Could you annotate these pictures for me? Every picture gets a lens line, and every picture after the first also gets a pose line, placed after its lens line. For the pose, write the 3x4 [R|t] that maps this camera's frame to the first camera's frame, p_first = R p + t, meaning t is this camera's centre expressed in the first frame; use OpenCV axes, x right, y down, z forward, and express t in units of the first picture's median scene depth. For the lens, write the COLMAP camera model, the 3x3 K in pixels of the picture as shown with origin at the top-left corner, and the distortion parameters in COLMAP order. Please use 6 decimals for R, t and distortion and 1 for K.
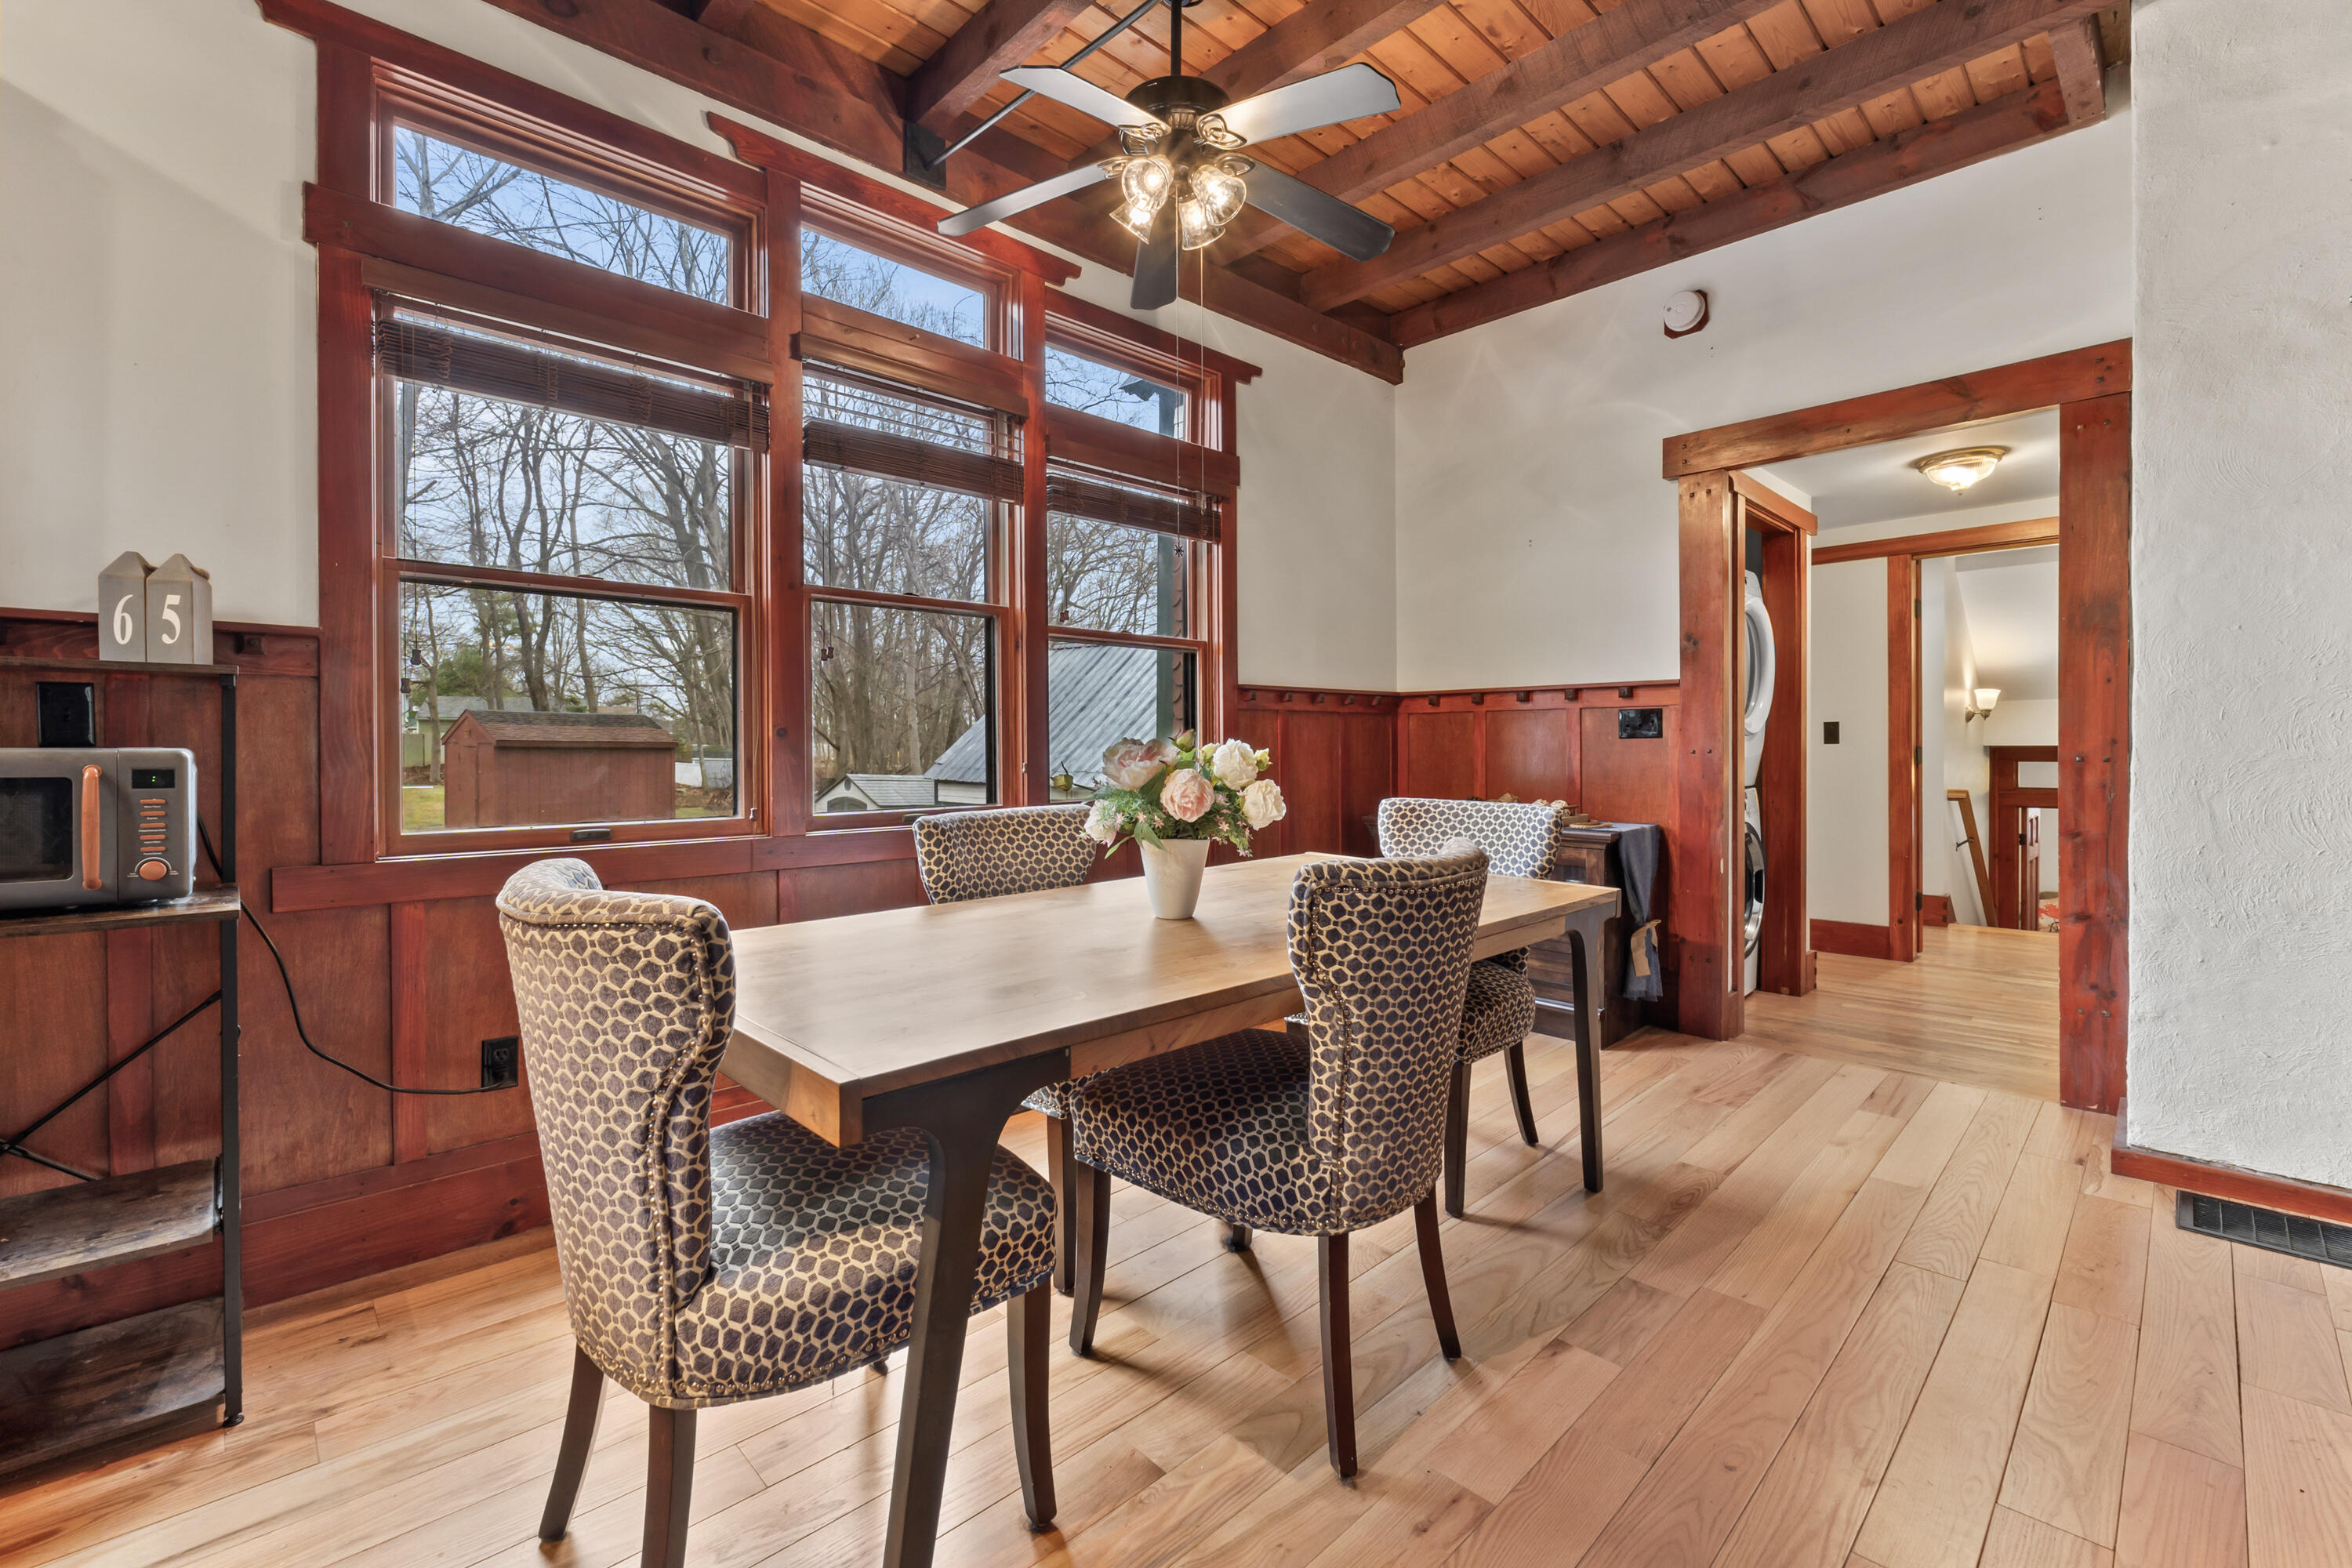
lens RADIAL K [[997.7, 0, 1171.7], [0, 997.7, 770.4], [0, 0, 1]] dist [-0.009917, -0.000550]
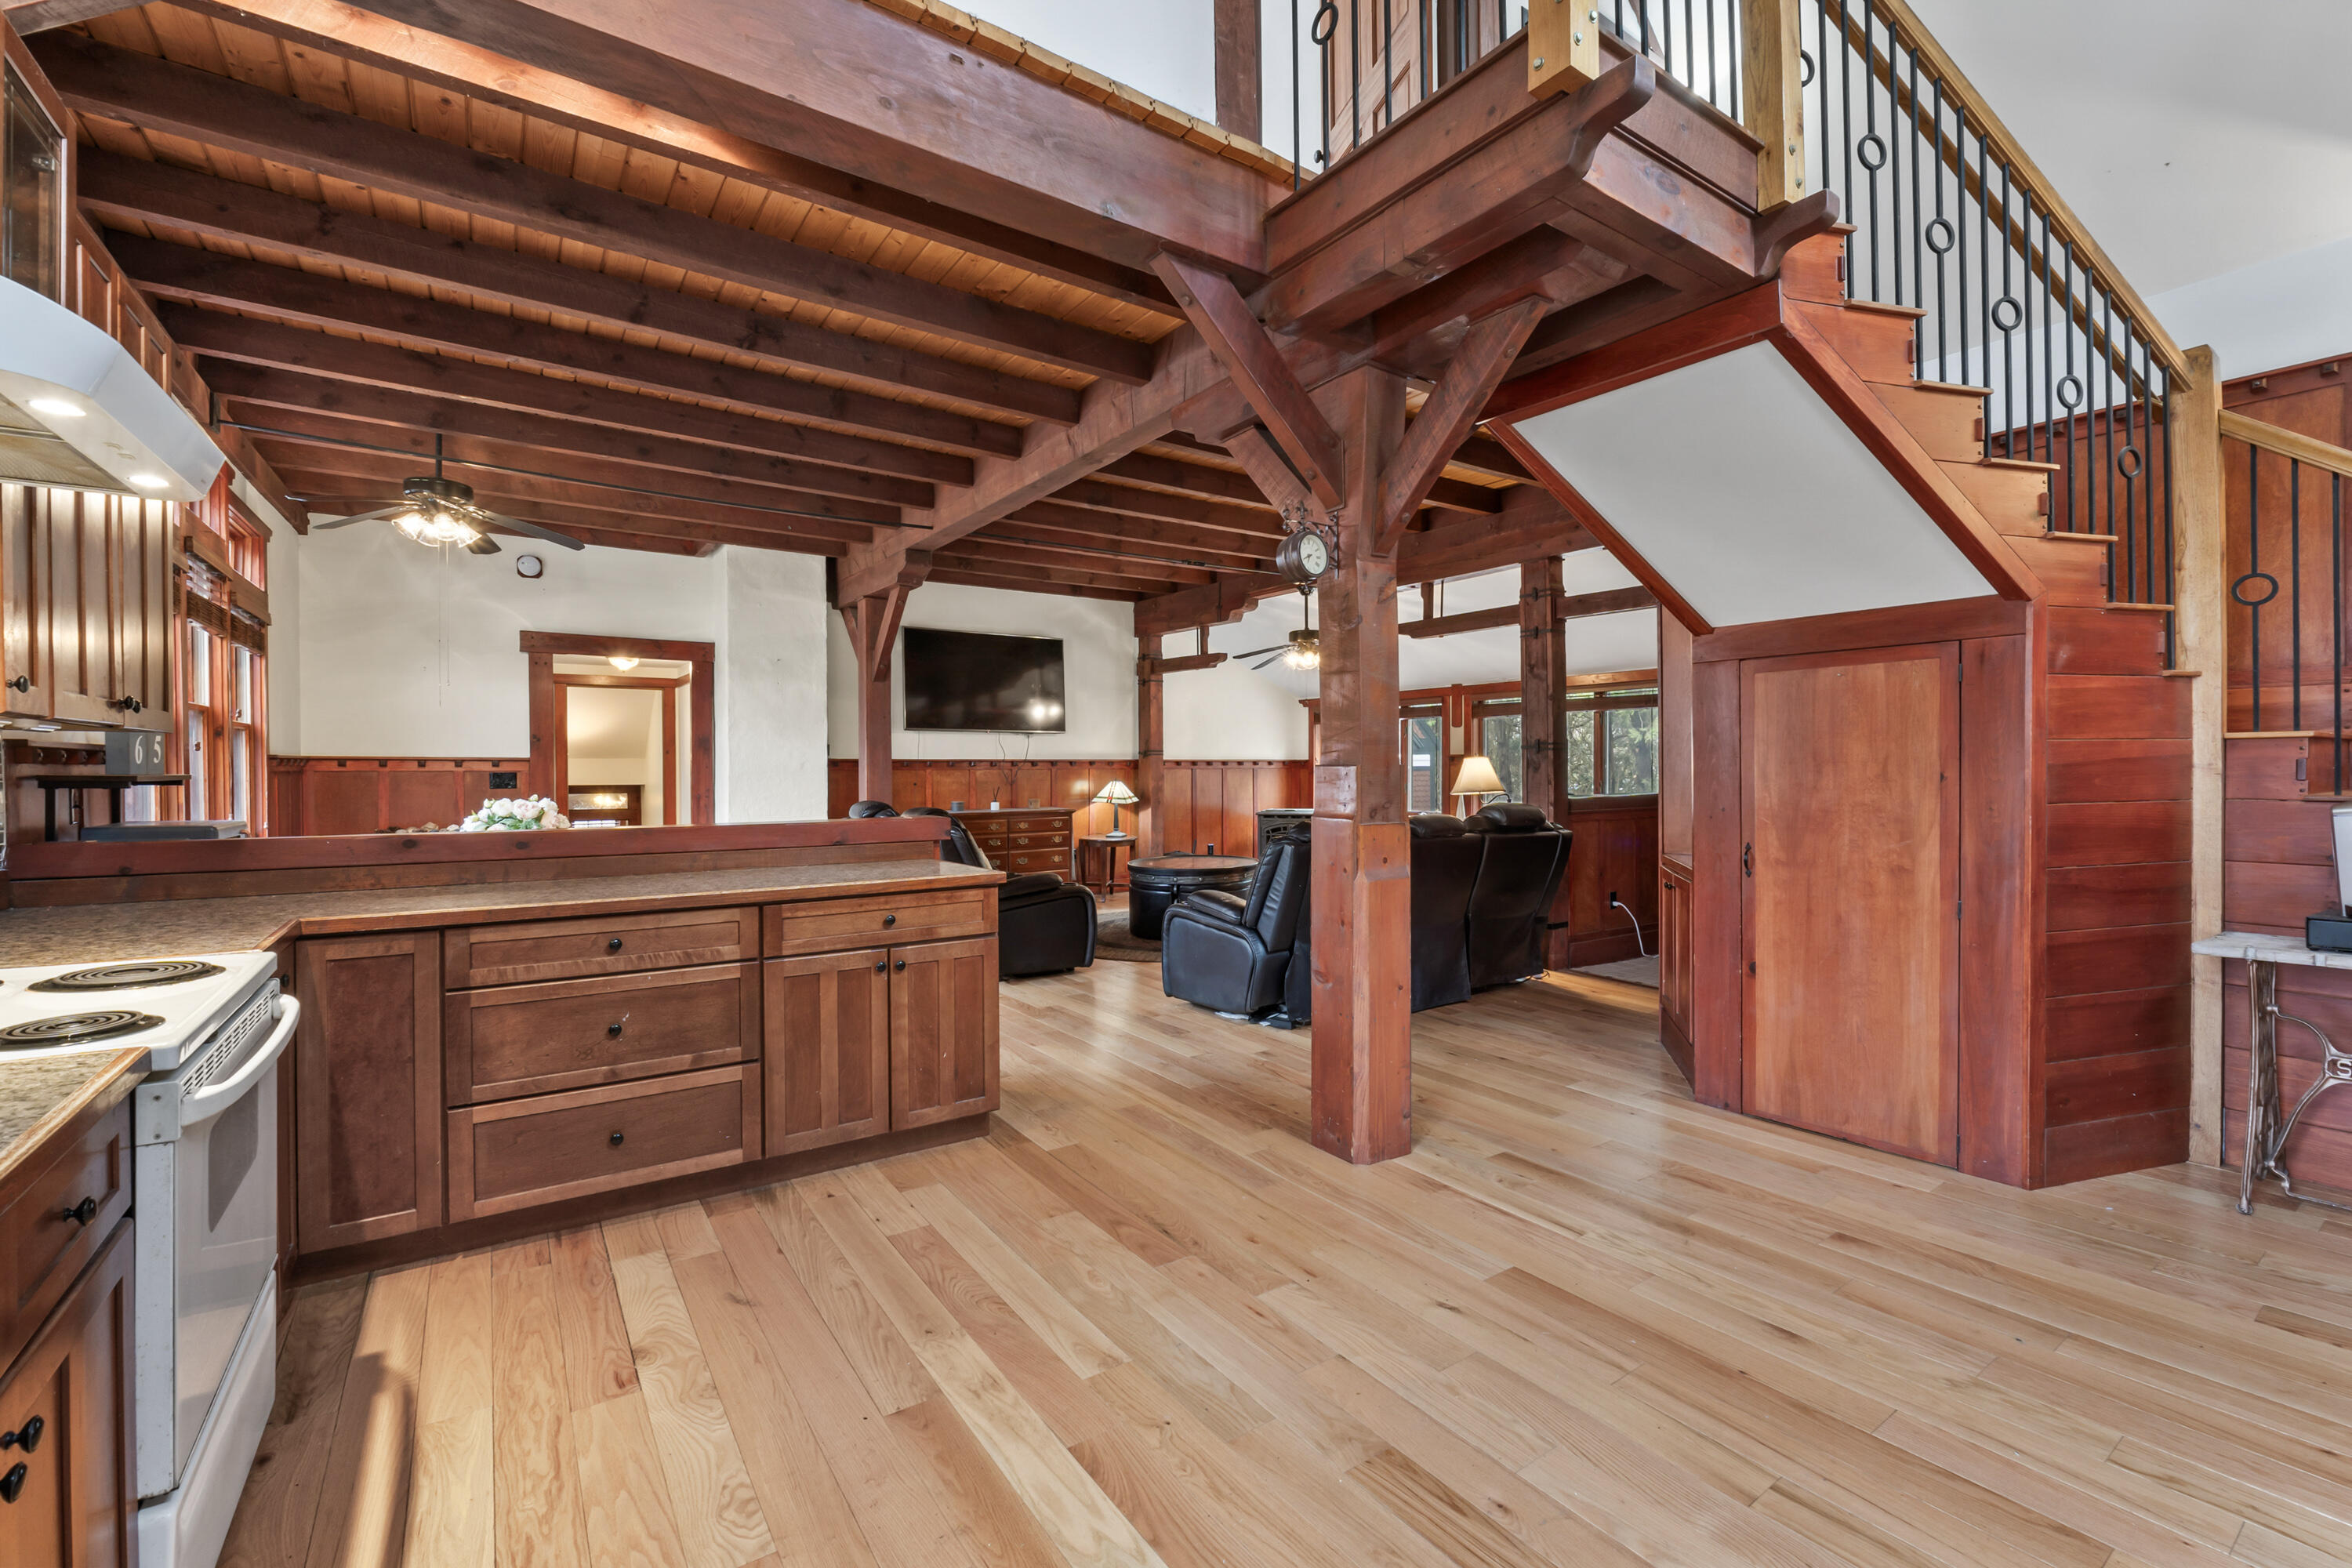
lens RADIAL K [[997.7, 0, 1172.7], [0, 997.7, 776.4], [0, 0, 1]] dist [-0.009917, -0.000550]
pose [[0.162345, -0.004582, 0.986723, -1.152189], [0.021562, 0.999767, 0.001094, -0.030626], [-0.986499, 0.021098, 0.162406, -0.517120]]
